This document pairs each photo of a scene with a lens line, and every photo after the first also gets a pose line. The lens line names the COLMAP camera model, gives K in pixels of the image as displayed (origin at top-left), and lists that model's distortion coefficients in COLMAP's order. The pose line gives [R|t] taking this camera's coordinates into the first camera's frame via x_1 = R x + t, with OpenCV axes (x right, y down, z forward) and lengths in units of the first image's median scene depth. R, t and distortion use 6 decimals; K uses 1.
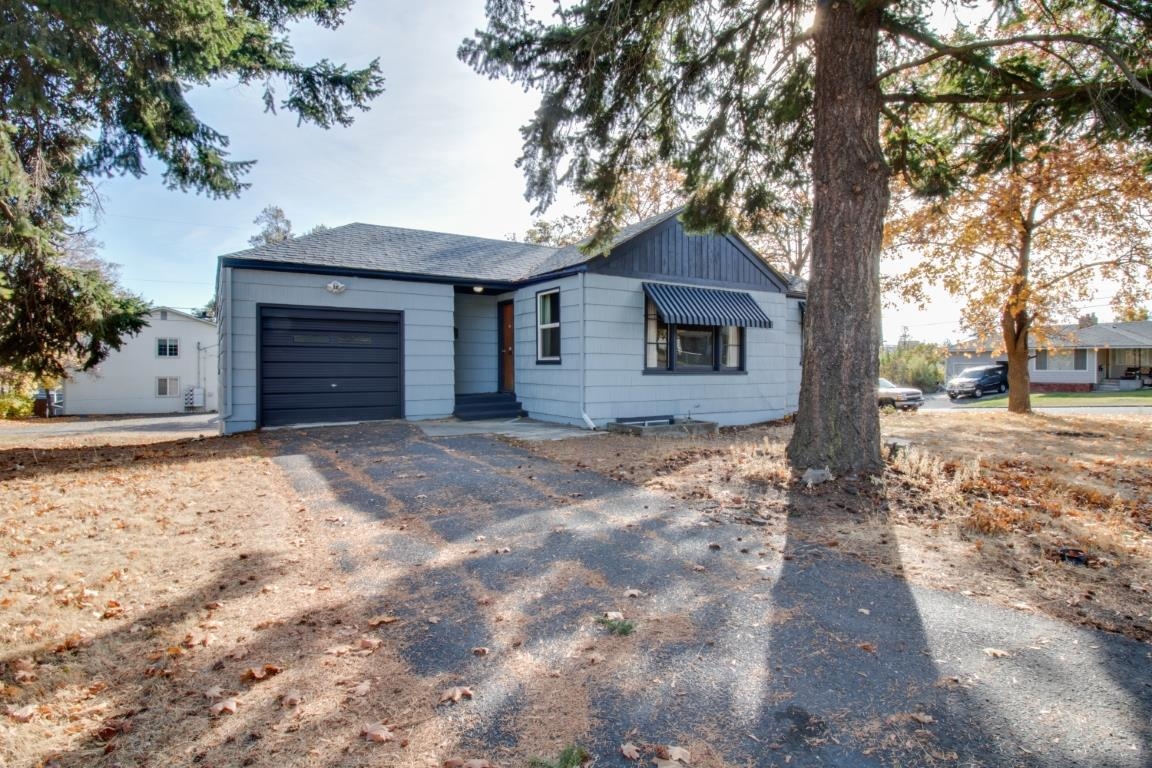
lens RADIAL K [[563.2, 0, 575.4], [0, 563.2, 377.6], [0, 0, 1]] dist [-0.002059, -0.009731]
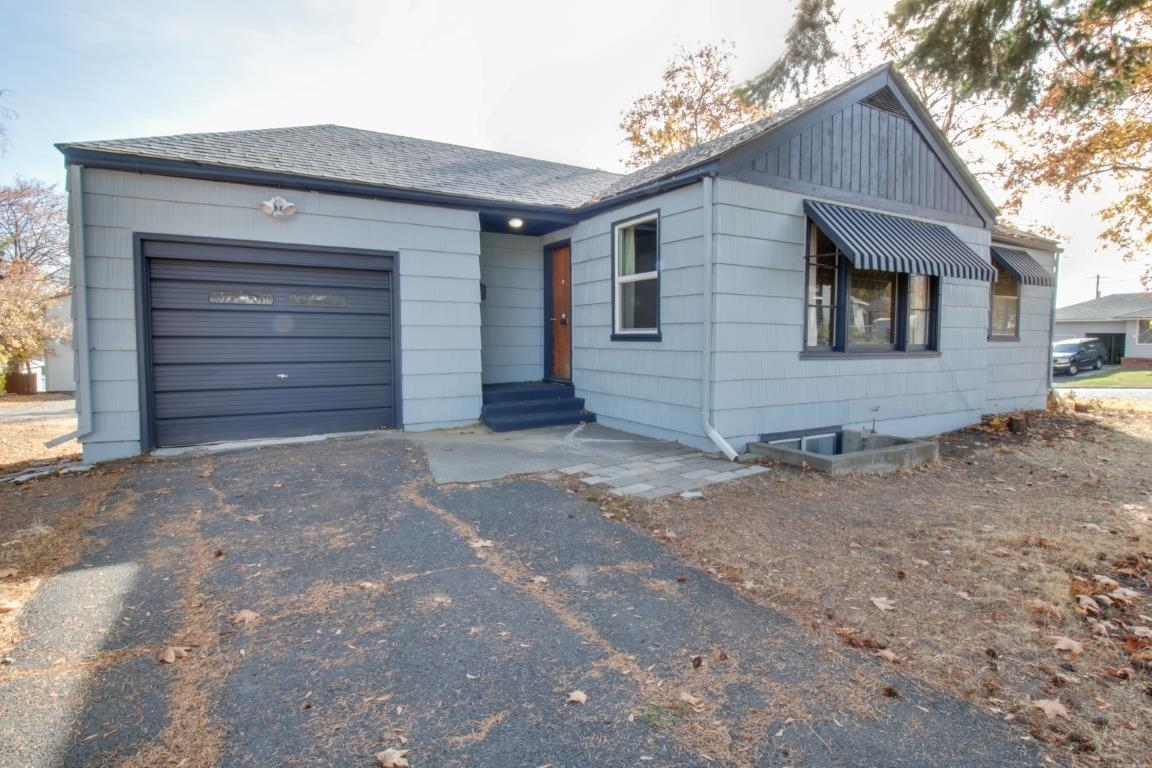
lens RADIAL K [[563.2, 0, 576.3], [0, 563.2, 377.7], [0, 0, 1]] dist [-0.002059, -0.009731]
pose [[0.999497, 0.003813, -0.031472, -0.091317], [-0.002140, 0.998592, 0.053012, -0.015533], [0.031630, -0.052918, 0.998098, 0.383728]]
